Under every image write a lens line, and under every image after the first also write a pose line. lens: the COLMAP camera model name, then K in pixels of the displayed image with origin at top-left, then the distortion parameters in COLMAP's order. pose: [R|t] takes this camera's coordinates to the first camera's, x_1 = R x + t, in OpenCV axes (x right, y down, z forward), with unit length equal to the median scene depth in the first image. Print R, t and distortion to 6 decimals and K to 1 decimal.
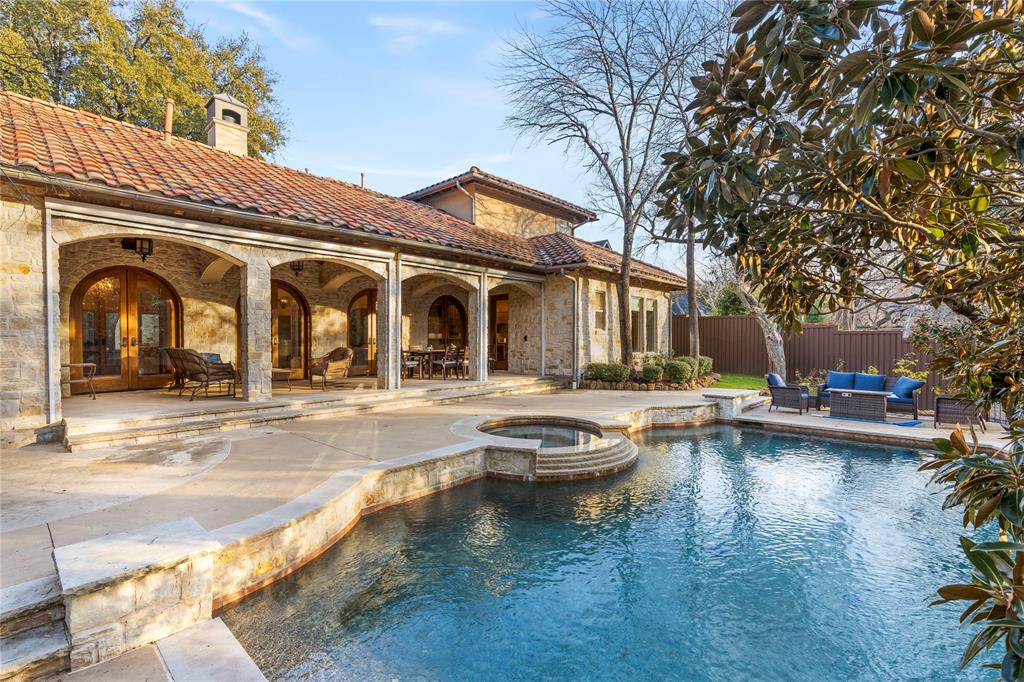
lens RADIAL K [[462.4, 0, 514.3], [0, 462.4, 336.2], [0, 0, 1]] dist [0.002465, 0.000017]
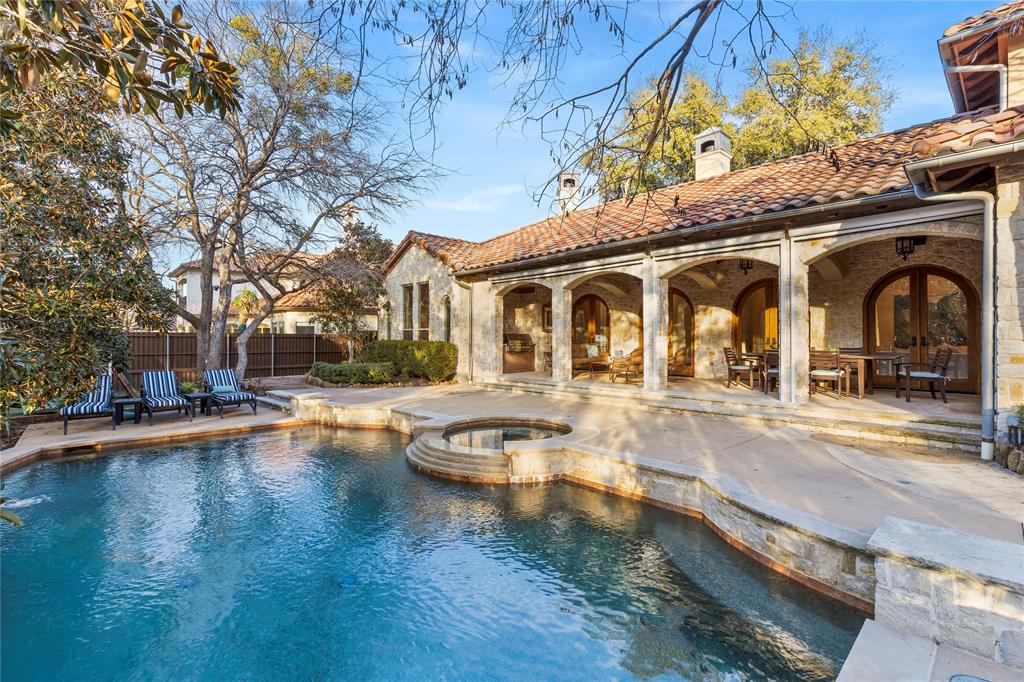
lens RADIAL K [[462.4, 0, 514.3], [0, 462.4, 336.2], [0, 0, 1]] dist [0.002465, 0.000017]
pose [[-0.098957, -0.003176, -0.995087, 0.676131], [0.005347, 0.999979, -0.003723, 0.004152], [0.995077, -0.005690, -0.098938, 0.719306]]
